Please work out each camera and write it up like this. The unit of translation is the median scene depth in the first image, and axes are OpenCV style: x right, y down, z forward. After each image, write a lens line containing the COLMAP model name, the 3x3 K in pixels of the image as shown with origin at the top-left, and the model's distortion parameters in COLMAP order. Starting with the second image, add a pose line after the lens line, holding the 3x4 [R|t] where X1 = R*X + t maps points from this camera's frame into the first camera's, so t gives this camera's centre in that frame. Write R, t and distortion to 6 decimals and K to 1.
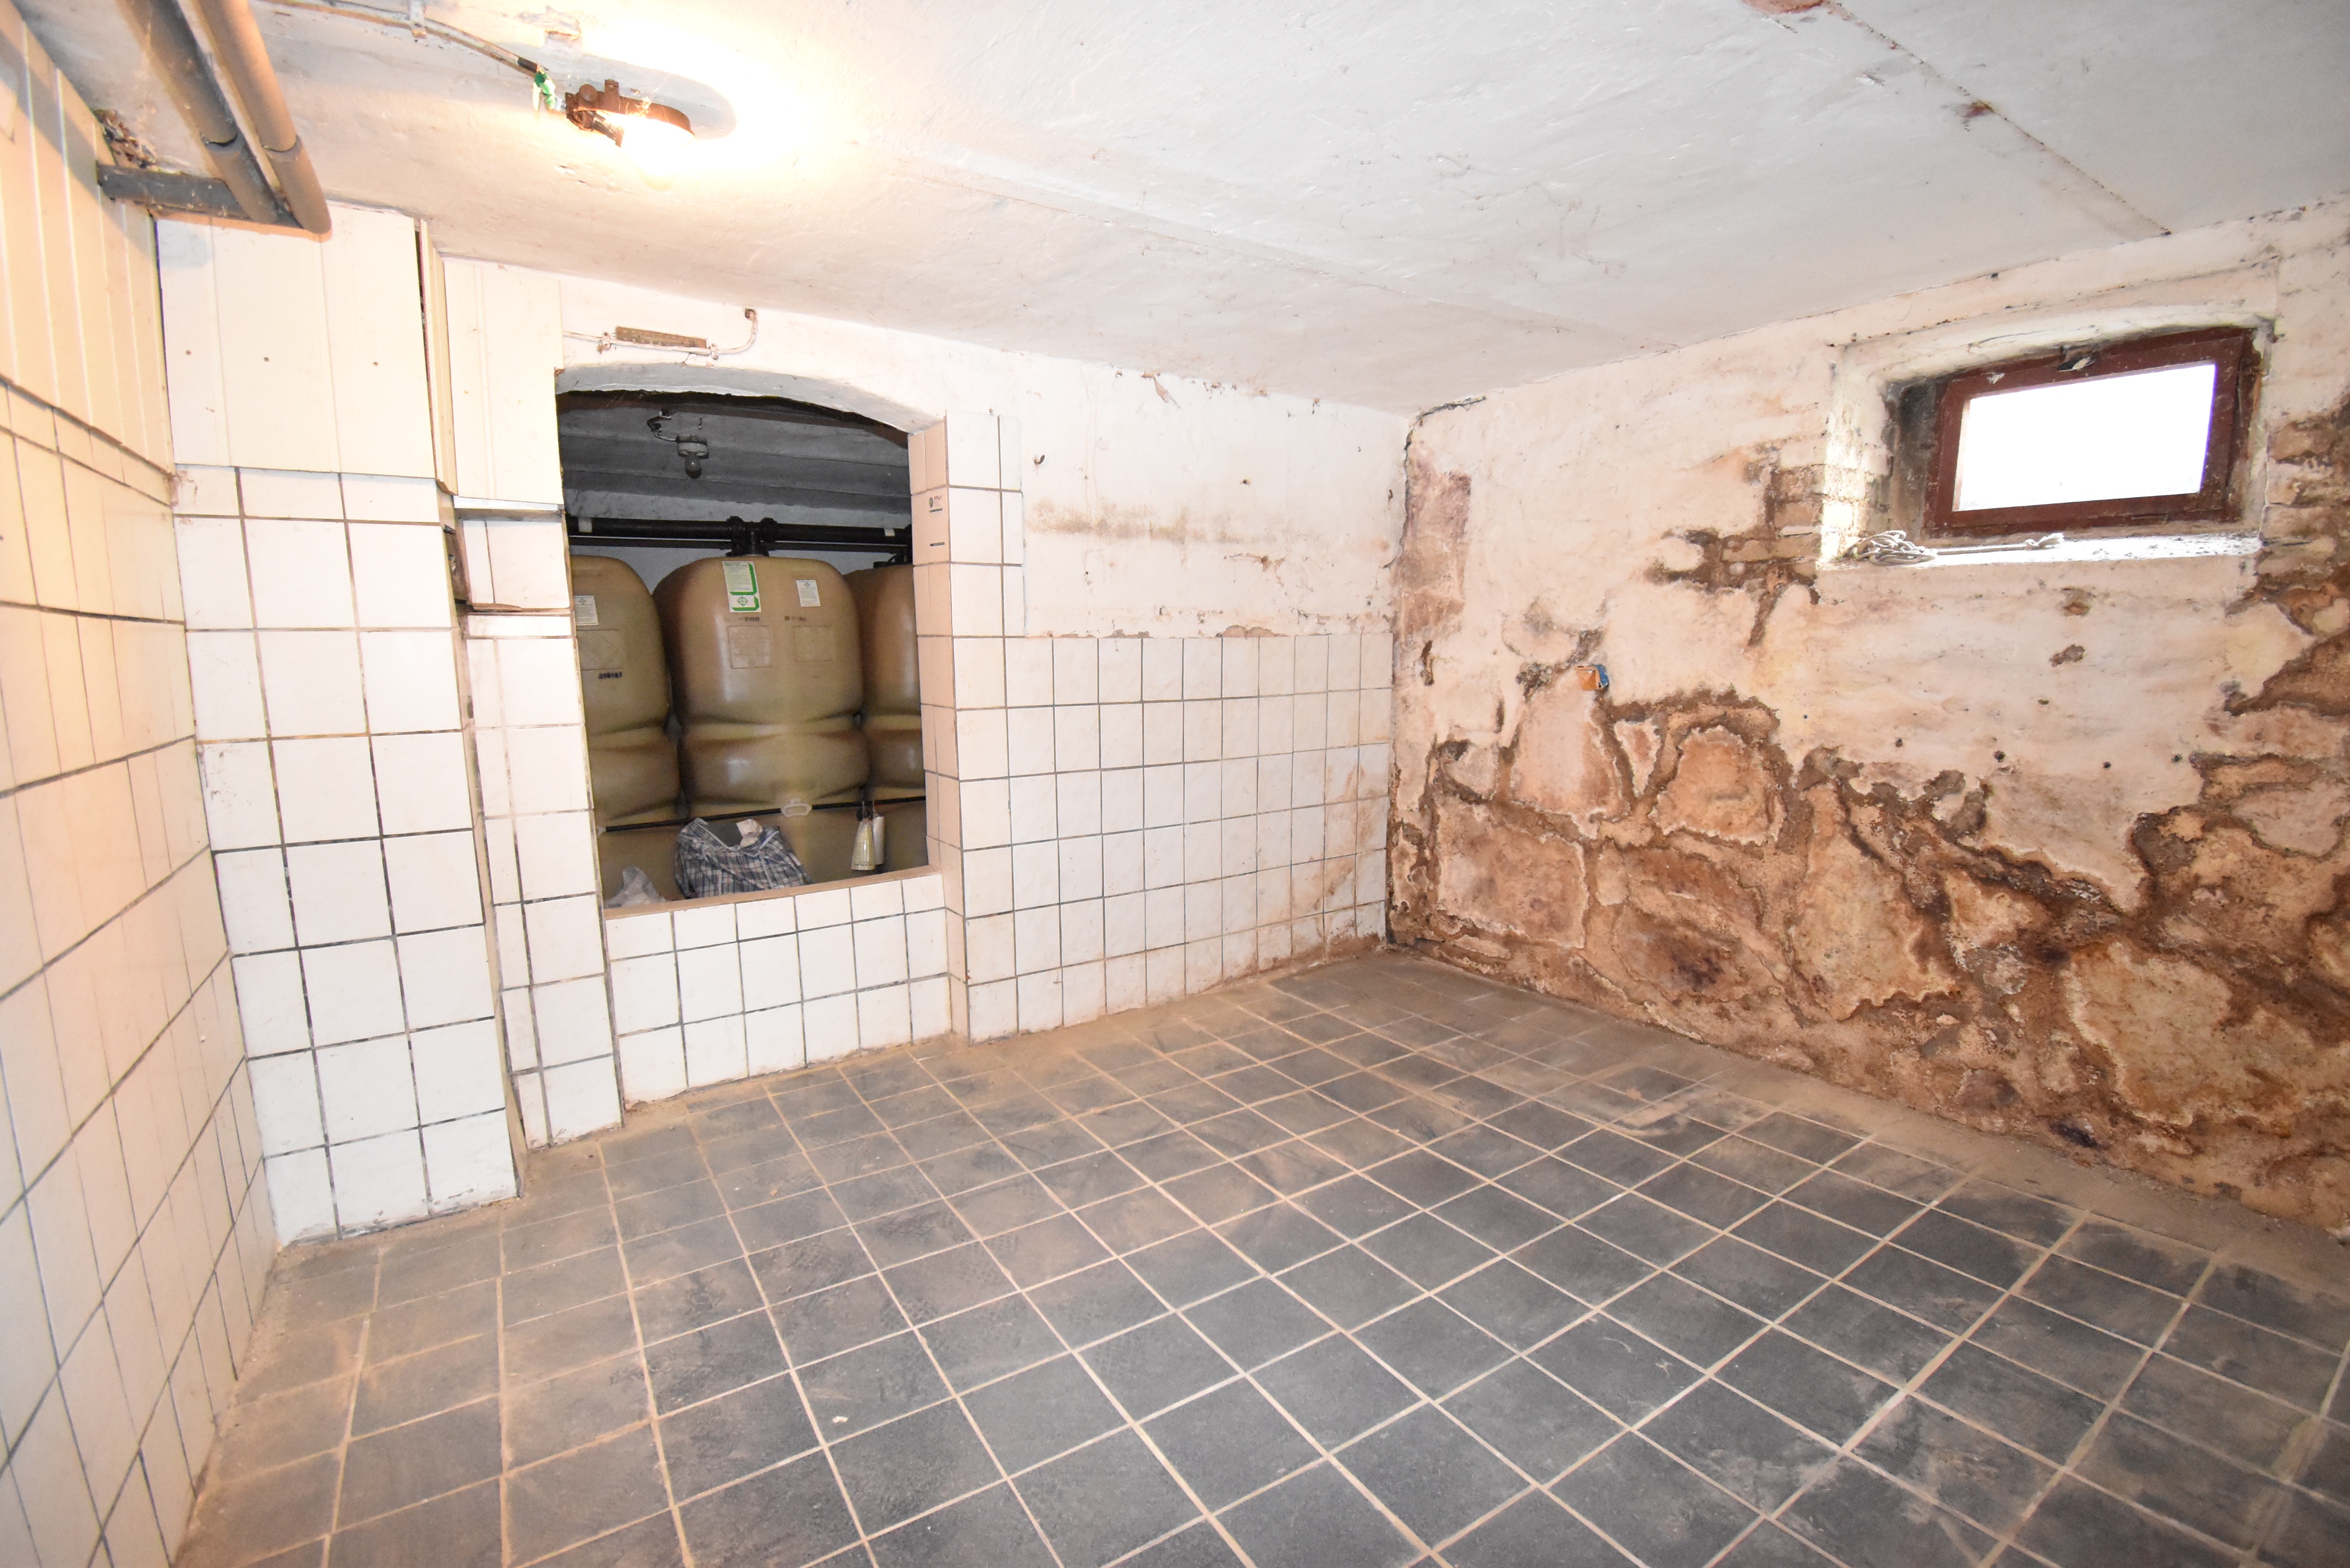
lens RADIAL K [[1041.6, 0, 1178.4], [0, 1041.6, 790.0], [0, 0, 1]] dist [-0.001053, -0.004490]
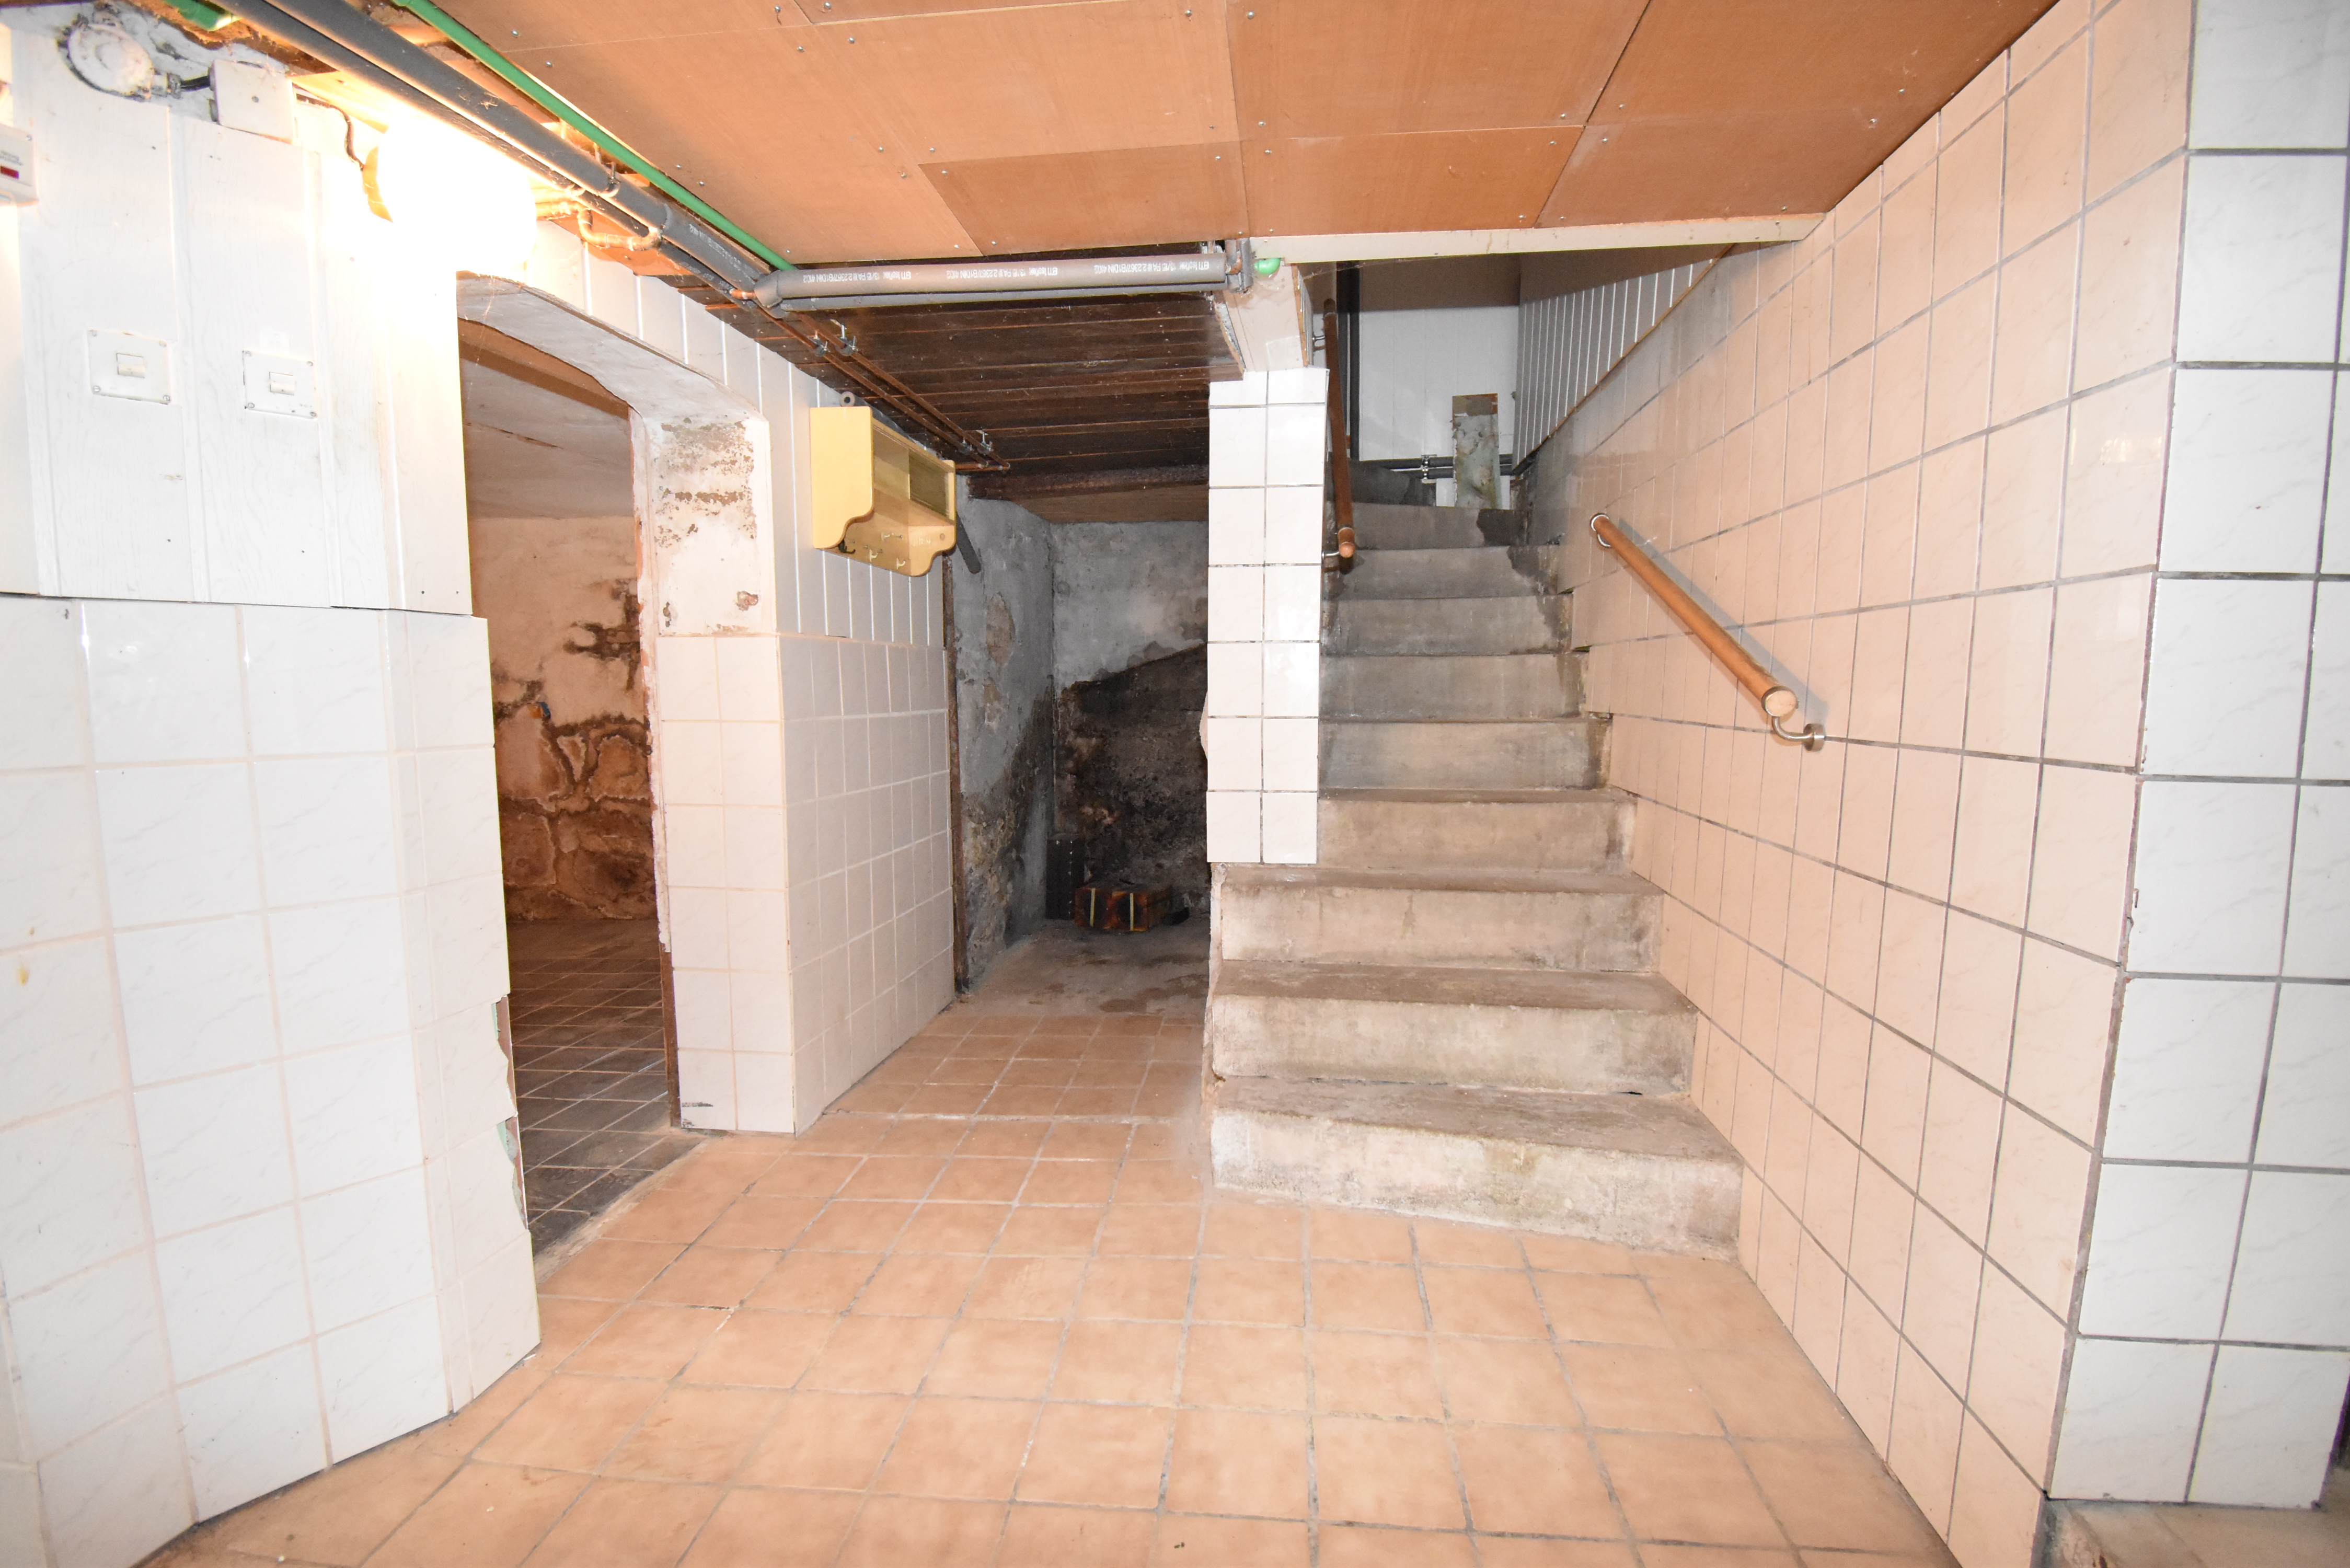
lens RADIAL K [[1041.6, 0, 1188.8], [0, 1041.6, 793.1], [0, 0, 1]] dist [-0.001053, -0.004490]
pose [[0.650041, -0.082082, 0.755453, -0.176642], [0.112064, 0.993634, 0.011534, 0.115795], [-0.751591, 0.077161, 0.655101, -0.813013]]
